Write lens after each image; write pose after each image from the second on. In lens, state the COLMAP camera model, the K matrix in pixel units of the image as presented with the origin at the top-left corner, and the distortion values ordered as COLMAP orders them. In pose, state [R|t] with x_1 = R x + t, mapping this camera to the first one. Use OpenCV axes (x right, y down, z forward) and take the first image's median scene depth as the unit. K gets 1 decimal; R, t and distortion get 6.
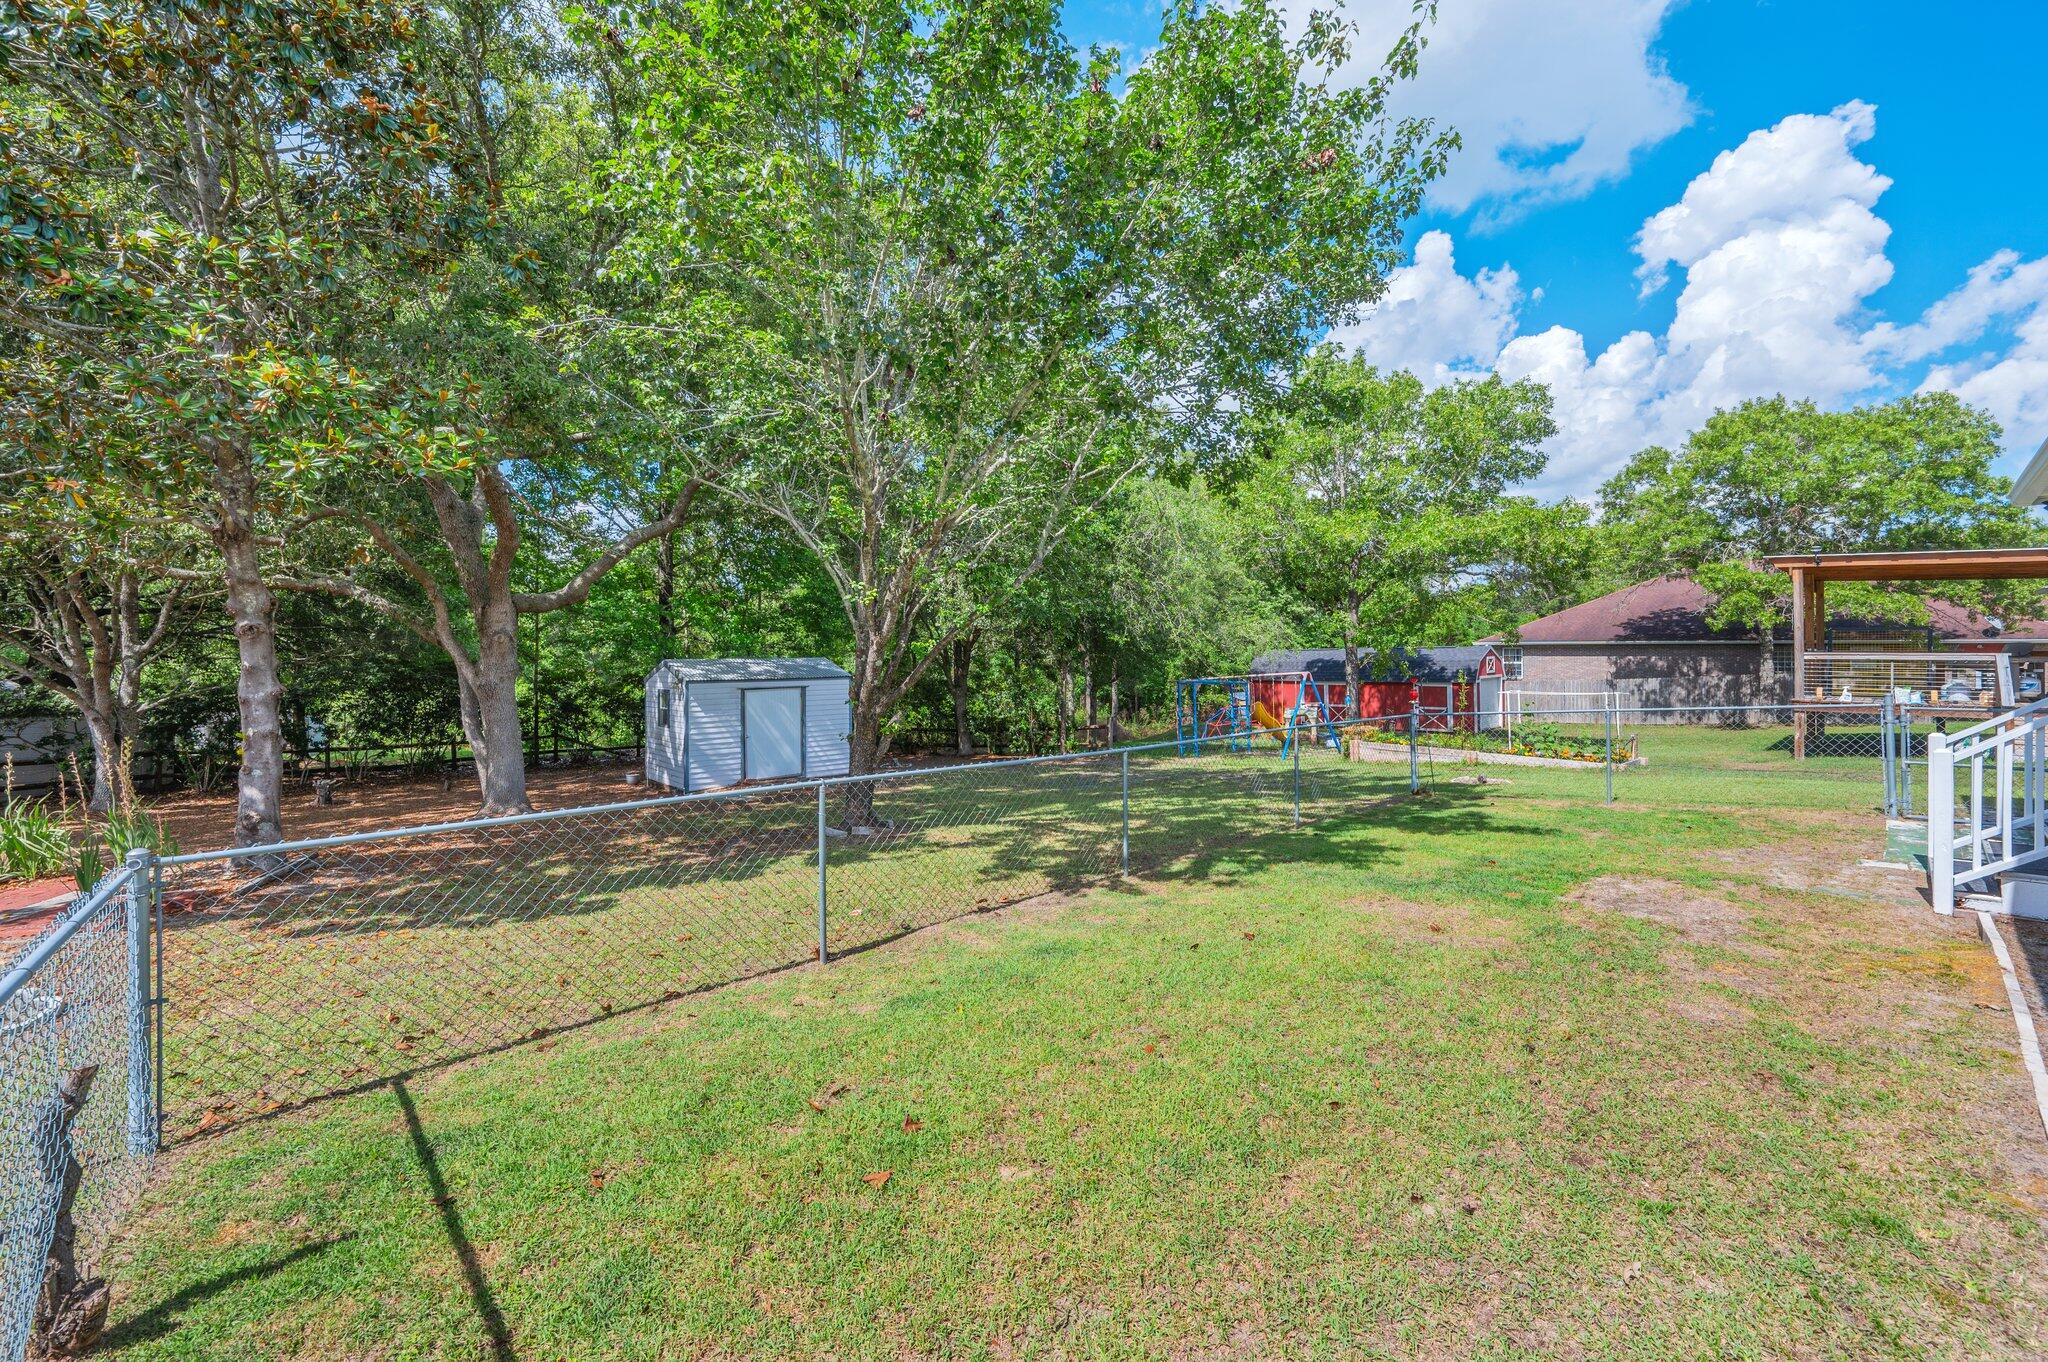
lens RADIAL K [[834.8, 0, 1028.1], [0, 834.8, 663.7], [0, 0, 1]] dist [0.000541, 0.000221]
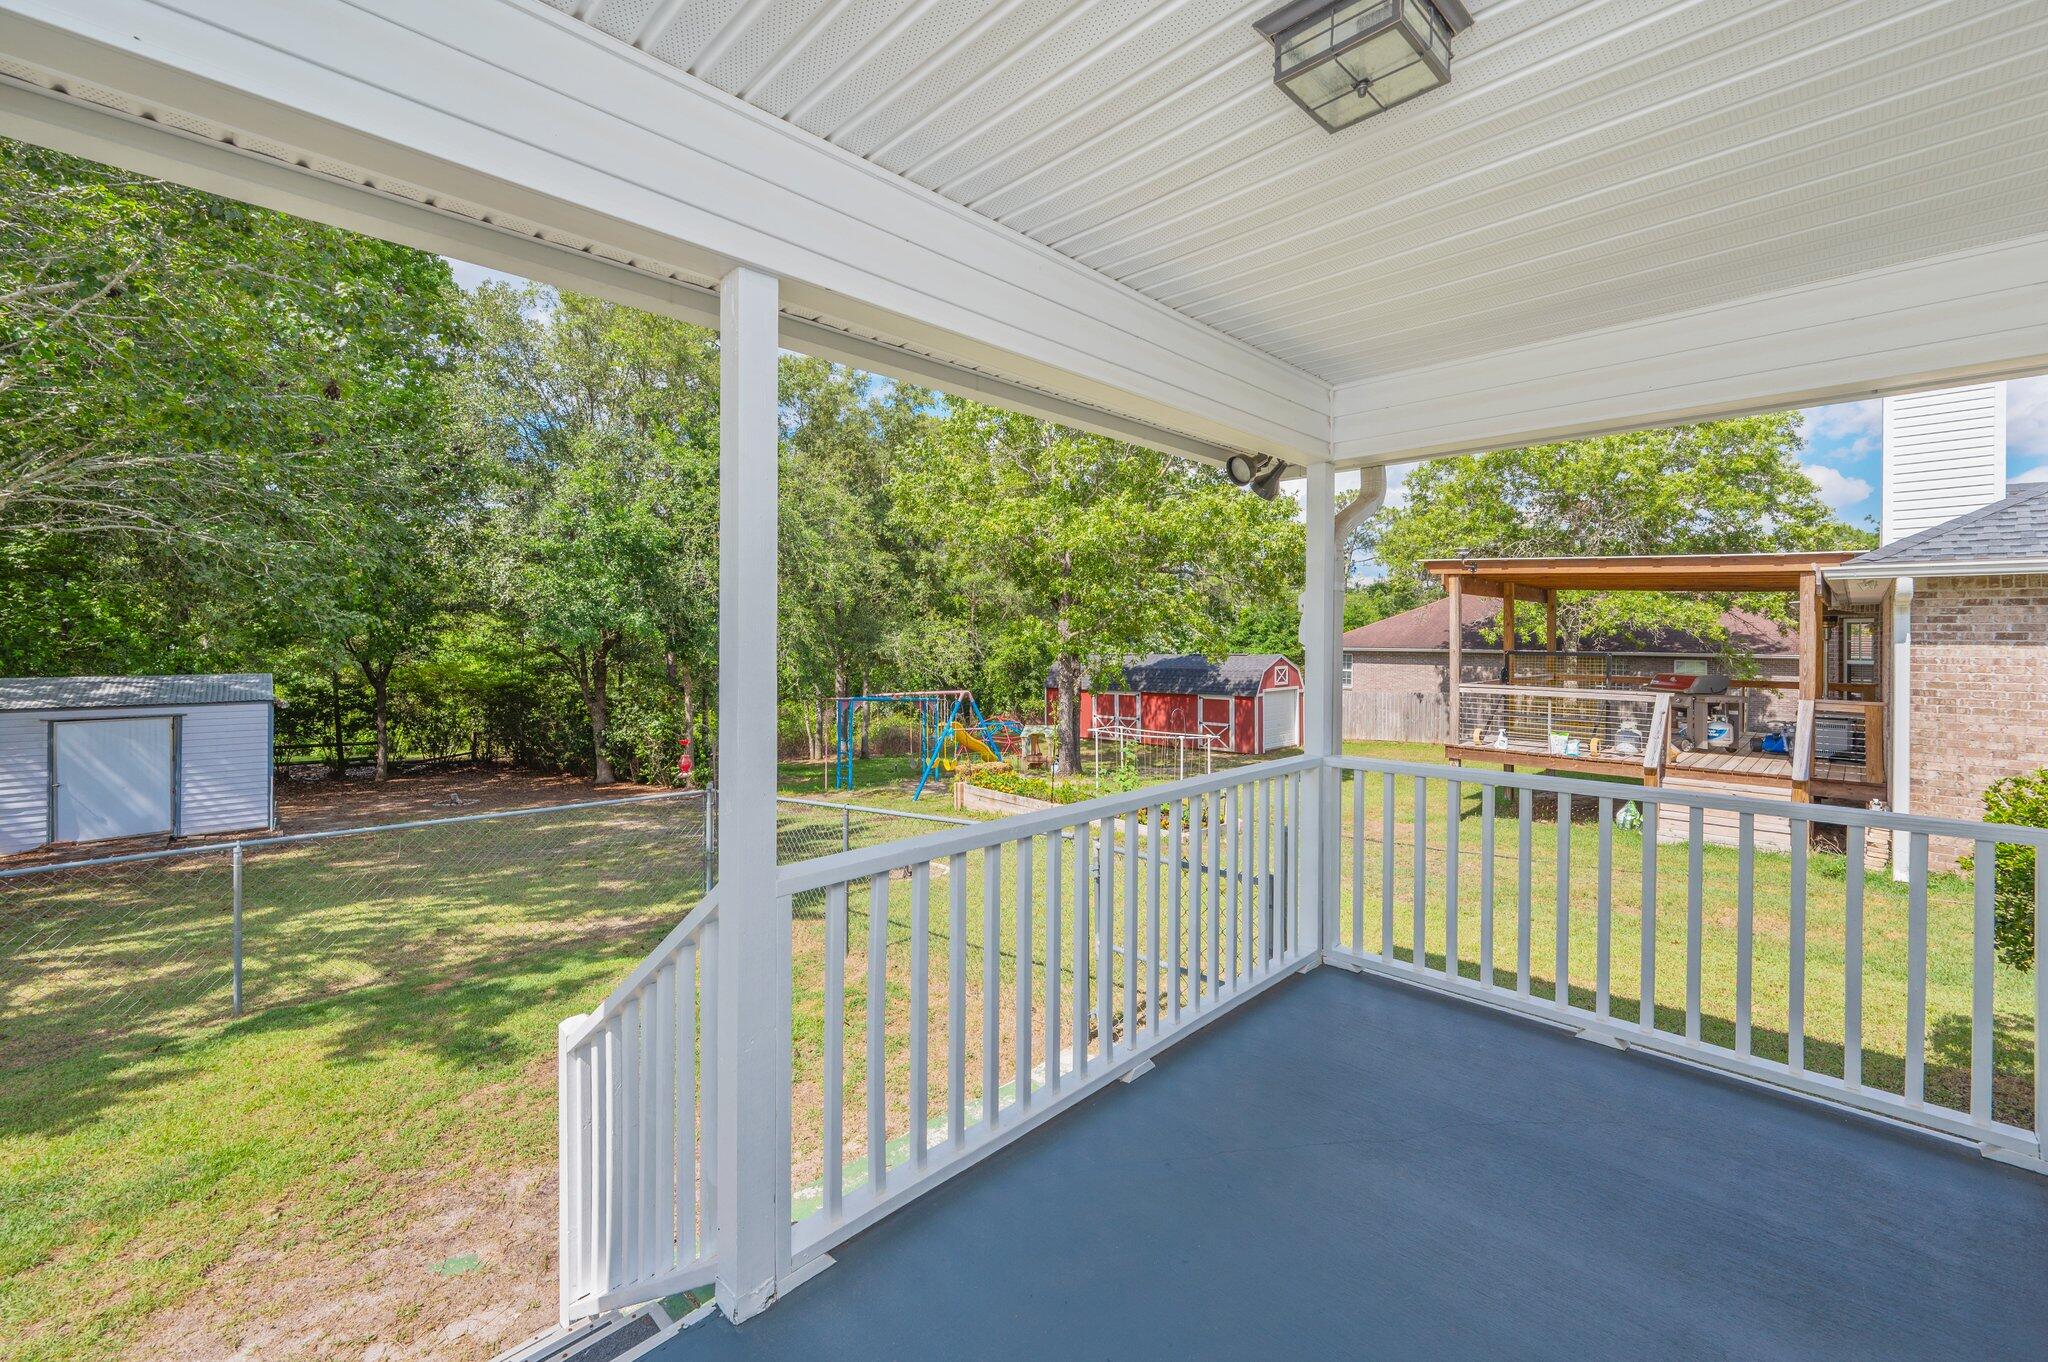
lens RADIAL K [[834.8, 0, 1028.1], [0, 834.8, 663.7], [0, 0, 1]] dist [0.000541, 0.000221]
pose [[0.999408, 0.009330, 0.033101, 0.423869], [-0.009714, 0.999887, 0.011431, -0.031507], [-0.032991, -0.011746, 0.999387, 0.198866]]
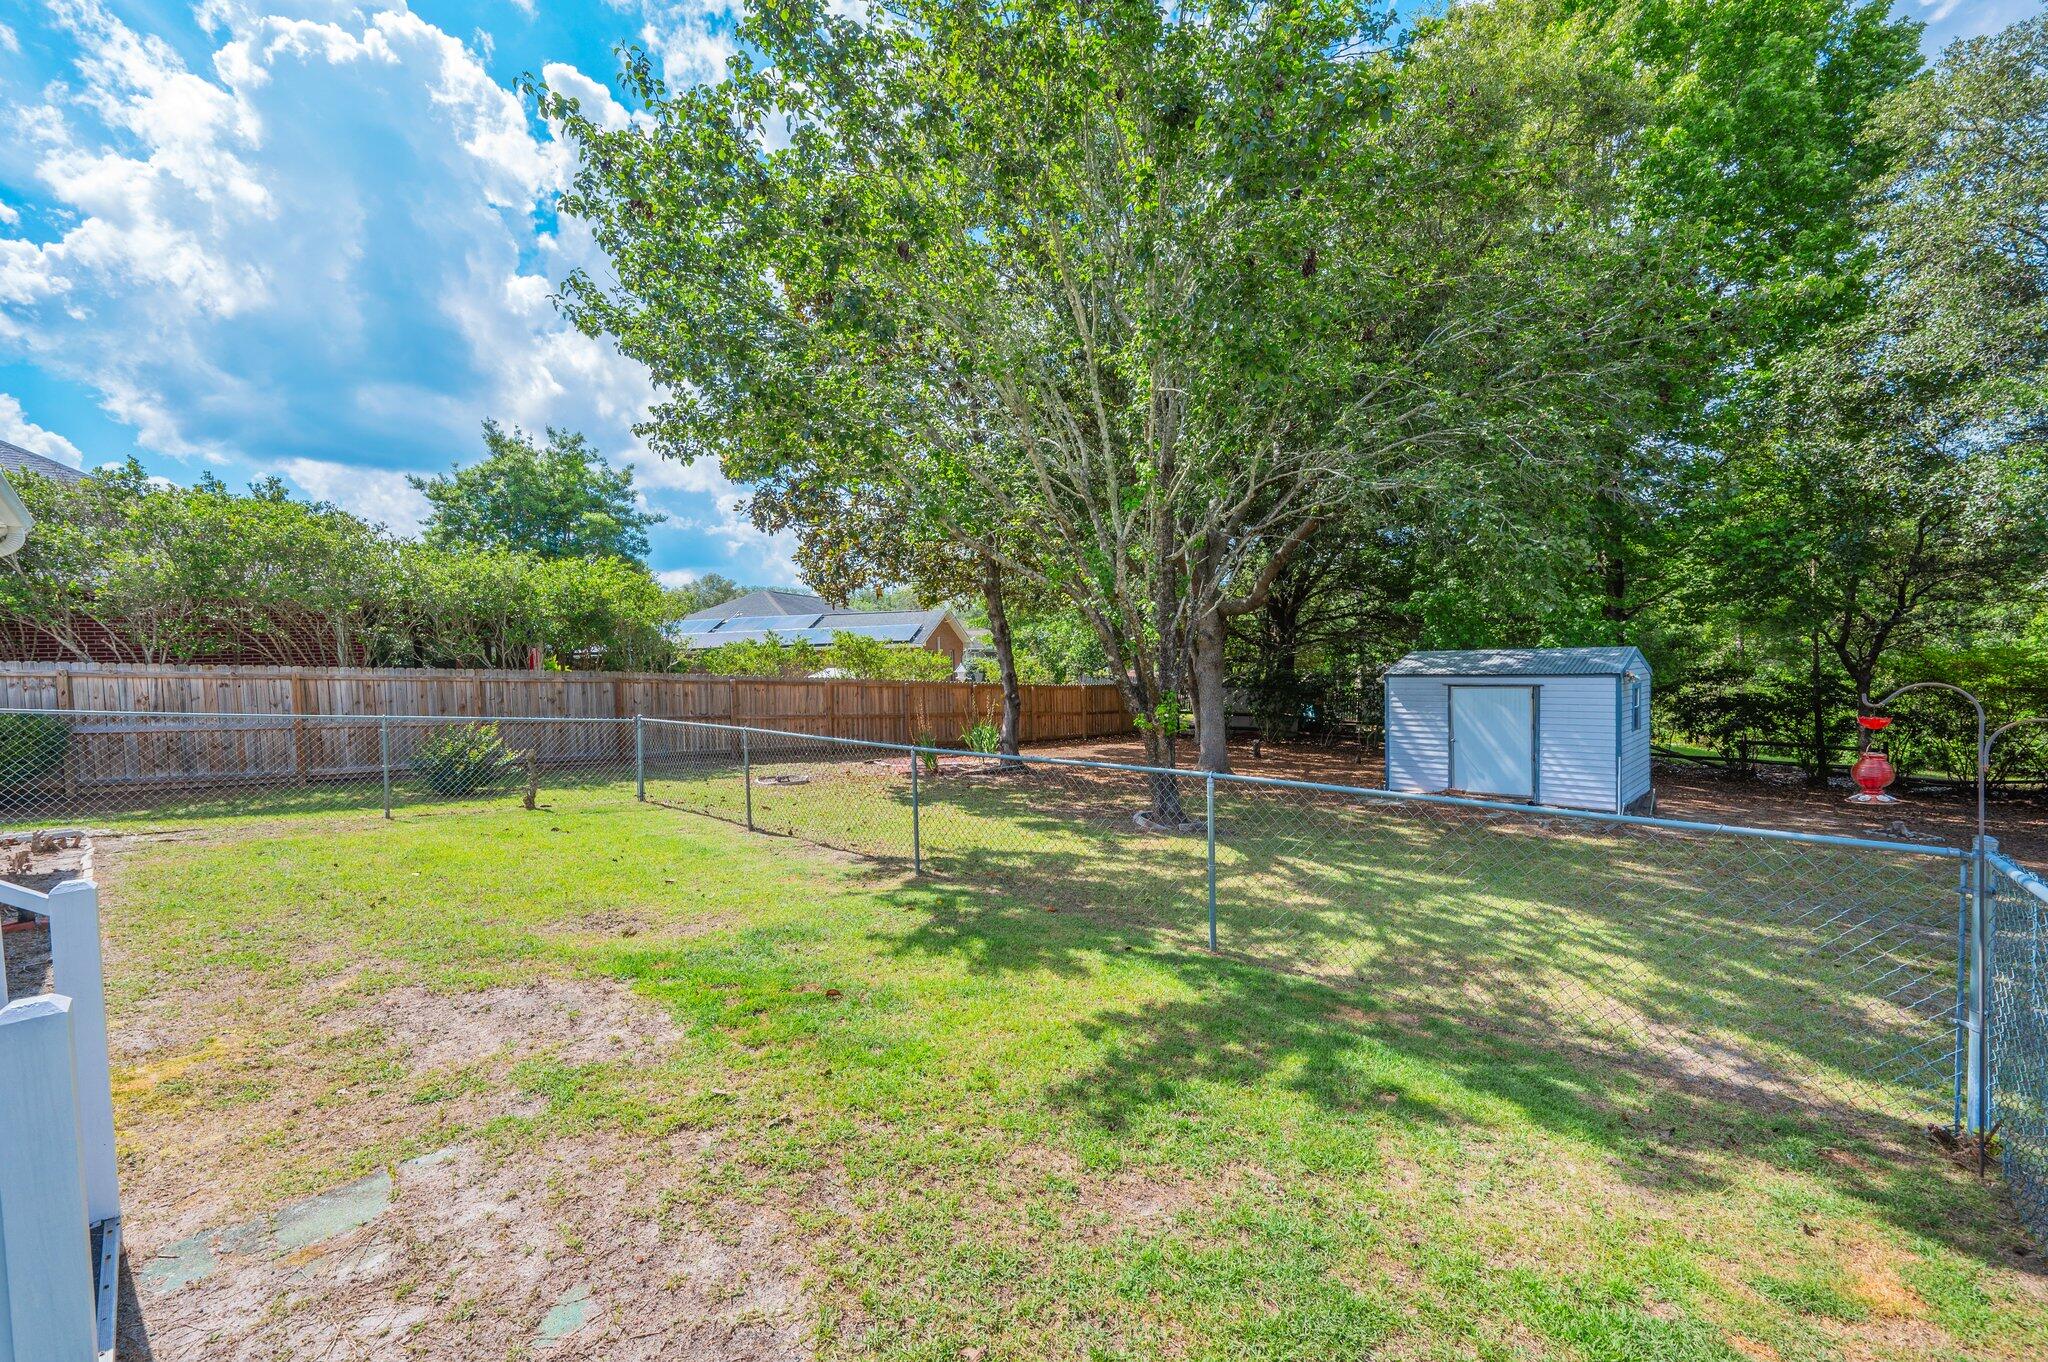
lens RADIAL K [[834.8, 0, 1028.1], [0, 834.8, 663.7], [0, 0, 1]] dist [0.000541, 0.000221]
pose [[0.045964, 0.005689, -0.998927, 0.435625], [0.001800, 0.999982, 0.005778, 0.001602], [0.998941, -0.002063, 0.045953, 0.440657]]
